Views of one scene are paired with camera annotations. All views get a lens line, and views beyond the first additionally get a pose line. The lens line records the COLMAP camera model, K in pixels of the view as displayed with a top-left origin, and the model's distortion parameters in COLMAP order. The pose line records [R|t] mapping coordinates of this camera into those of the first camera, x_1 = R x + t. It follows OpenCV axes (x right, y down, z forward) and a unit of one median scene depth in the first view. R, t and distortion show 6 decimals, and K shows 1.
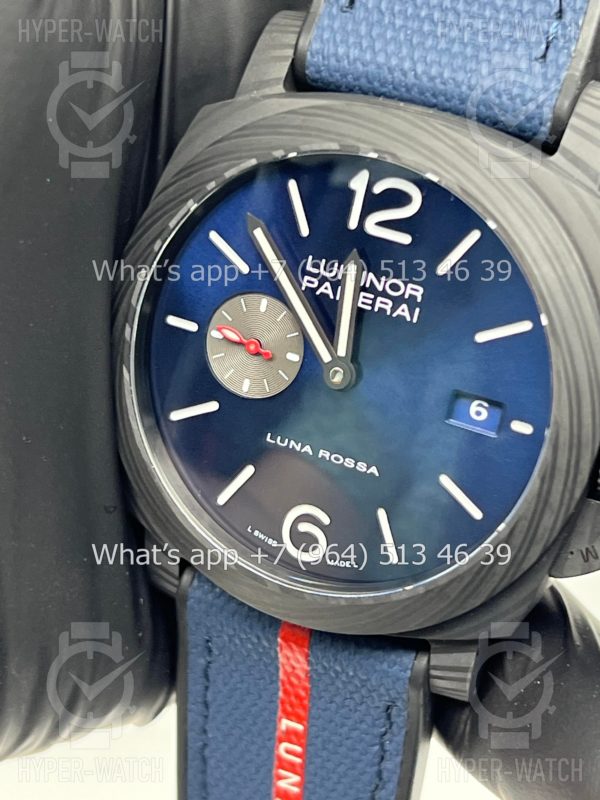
lens RADIAL K [[1788.5, 0, 297.5], [0, 1788.5, 398.9], [0, 0, 1]] dist [-0.008243, 3.212173]
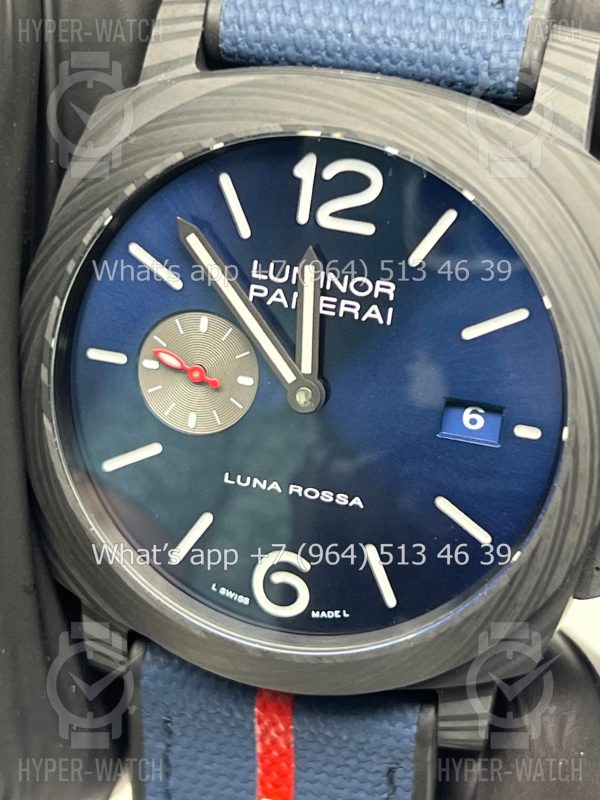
lens RADIAL K [[1788.5, 0, 297.5], [0, 1788.5, 398.9], [0, 0, 1]] dist [-0.008243, 3.212173]
pose [[0.983598, -0.117270, 0.137050, -0.097434], [0.116833, 0.993088, 0.011256, -0.021966], [-0.137422, 0.004940, 0.990500, 0.157304]]
